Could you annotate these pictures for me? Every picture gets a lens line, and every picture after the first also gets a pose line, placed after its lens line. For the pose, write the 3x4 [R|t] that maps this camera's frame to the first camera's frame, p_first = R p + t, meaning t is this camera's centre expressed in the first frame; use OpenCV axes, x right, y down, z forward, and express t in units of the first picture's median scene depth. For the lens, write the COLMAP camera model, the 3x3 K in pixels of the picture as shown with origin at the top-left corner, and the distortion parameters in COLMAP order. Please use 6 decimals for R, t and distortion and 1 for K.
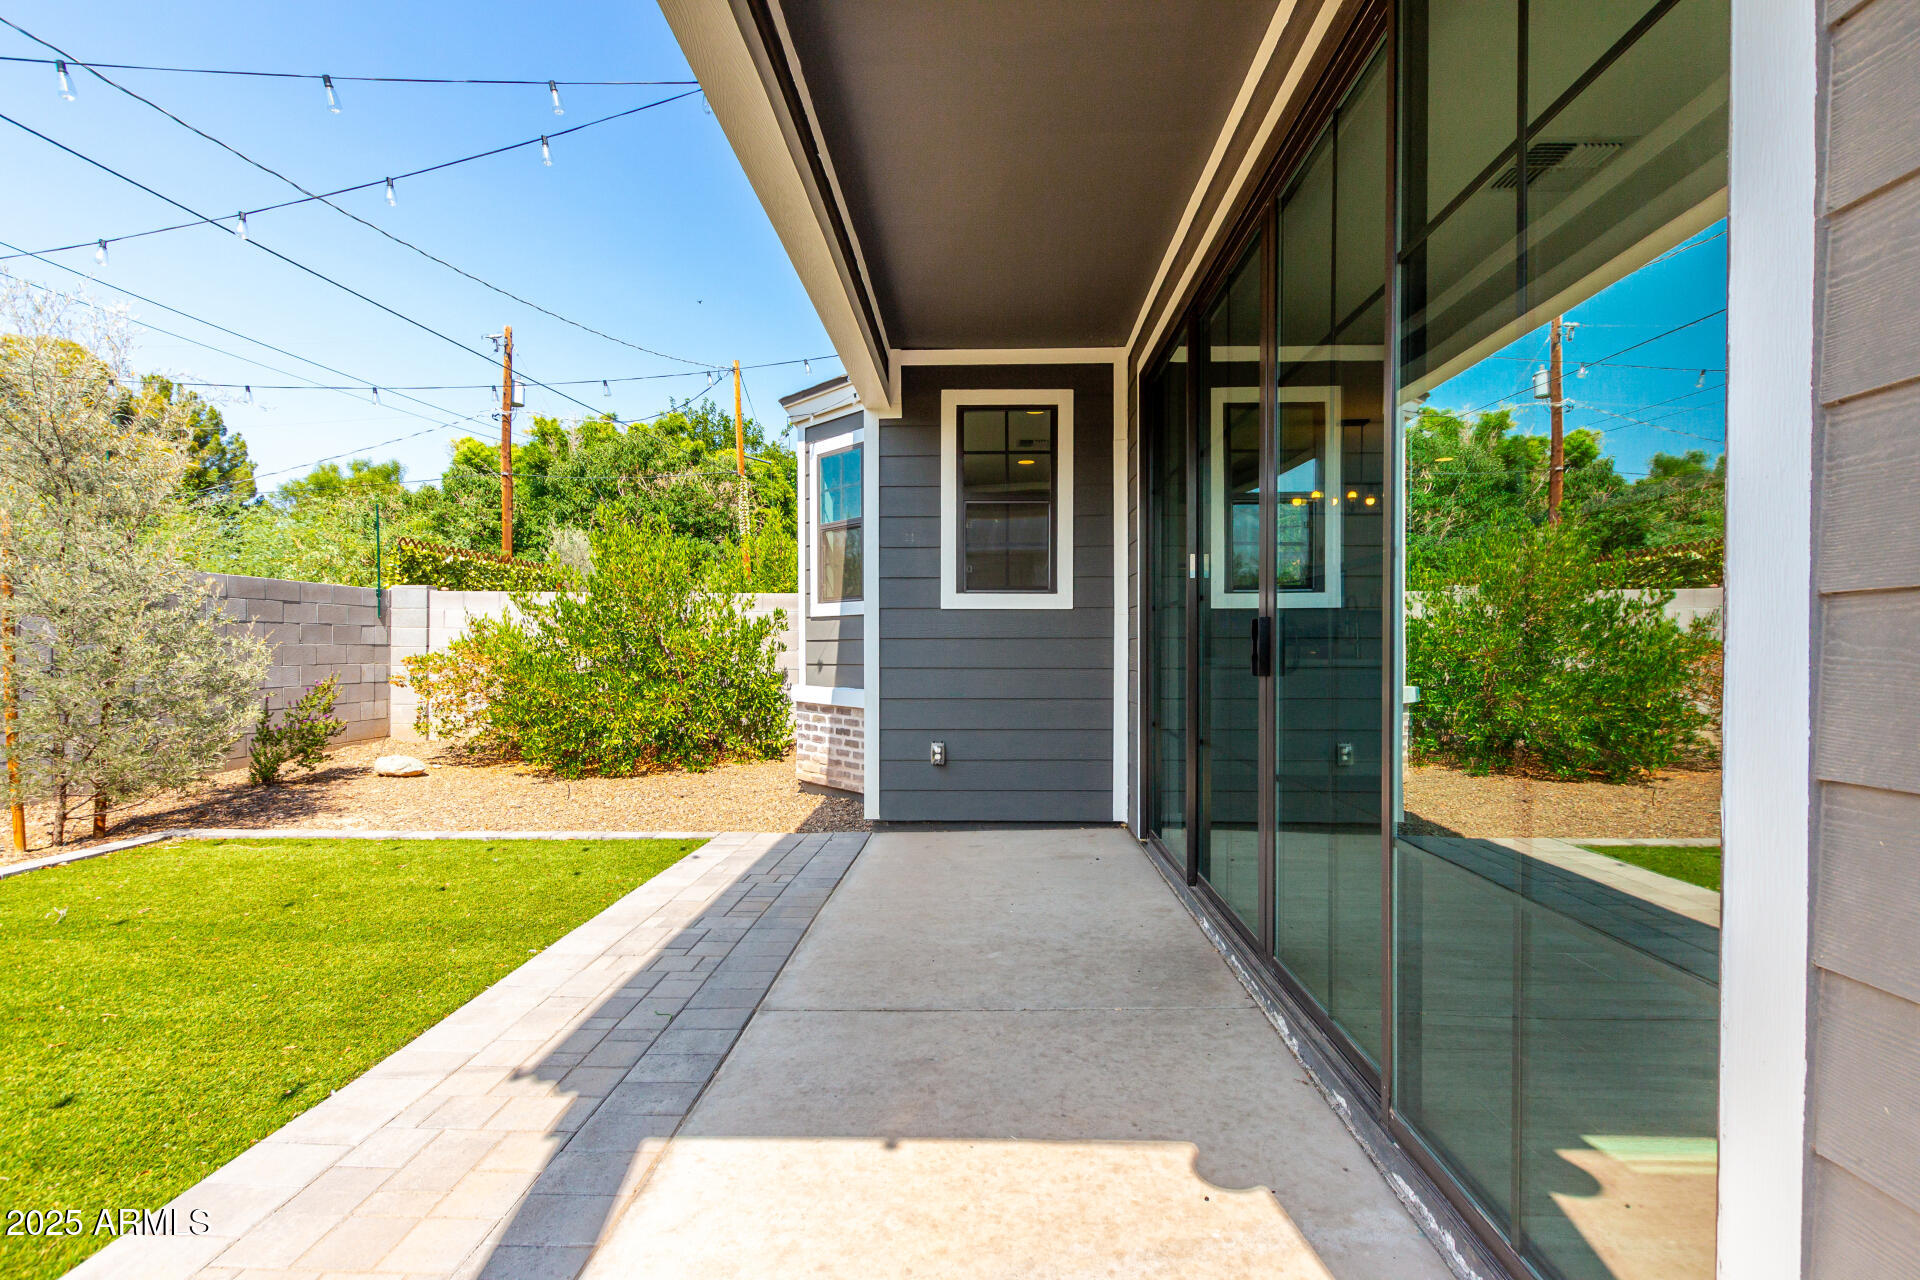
lens RADIAL K [[871.9, 0, 968.7], [0, 871.9, 651.0], [0, 0, 1]] dist [0.006934, -0.001158]
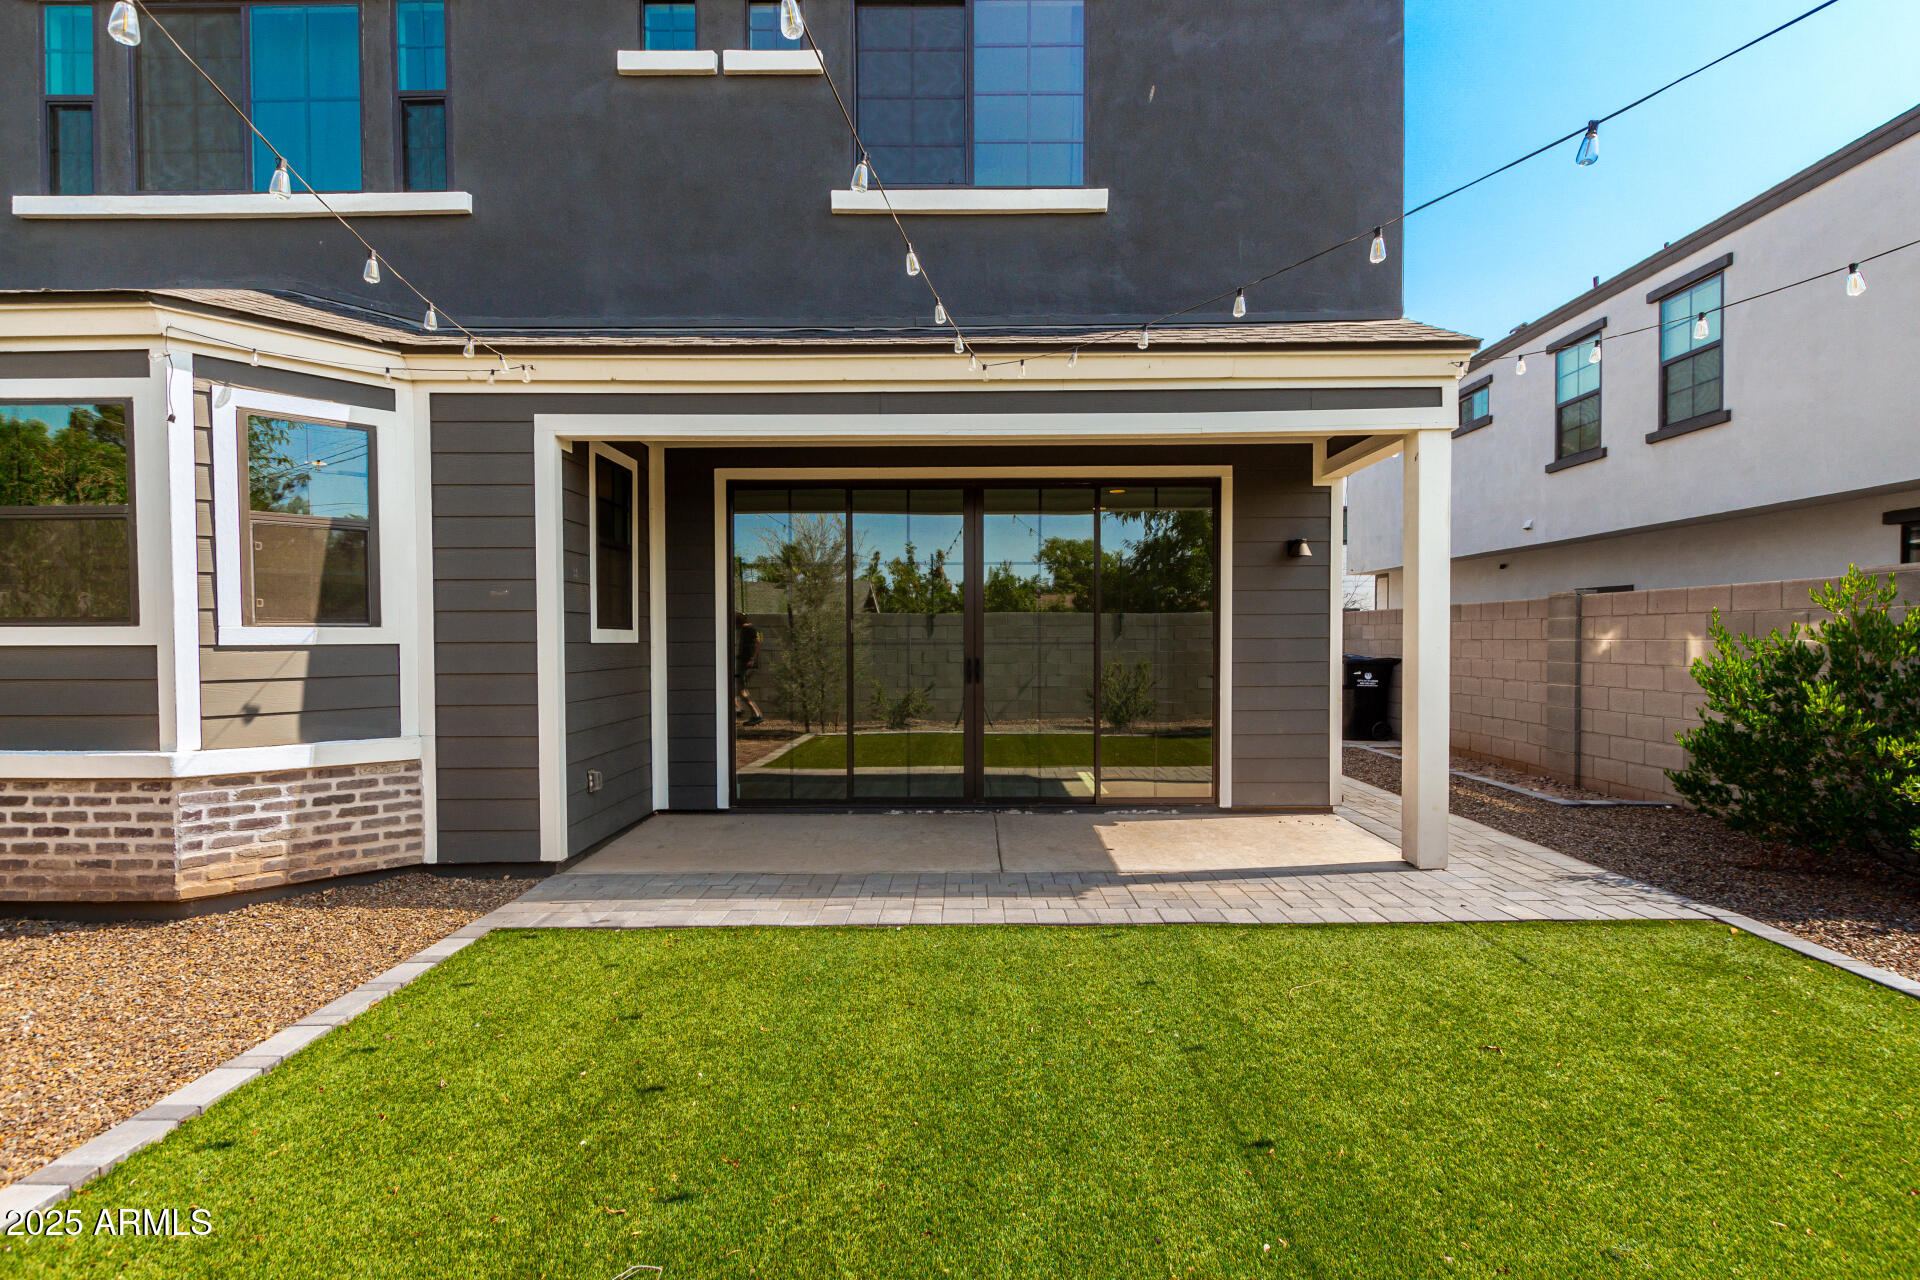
lens RADIAL K [[871.9, 0, 968.7], [0, 871.9, 651.0], [0, 0, 1]] dist [0.006934, -0.001158]
pose [[-0.020544, -0.013350, 0.999700, -1.068851], [0.010323, 0.999855, 0.013564, -0.047491], [-0.999736, 0.010599, -0.020403, 0.551381]]
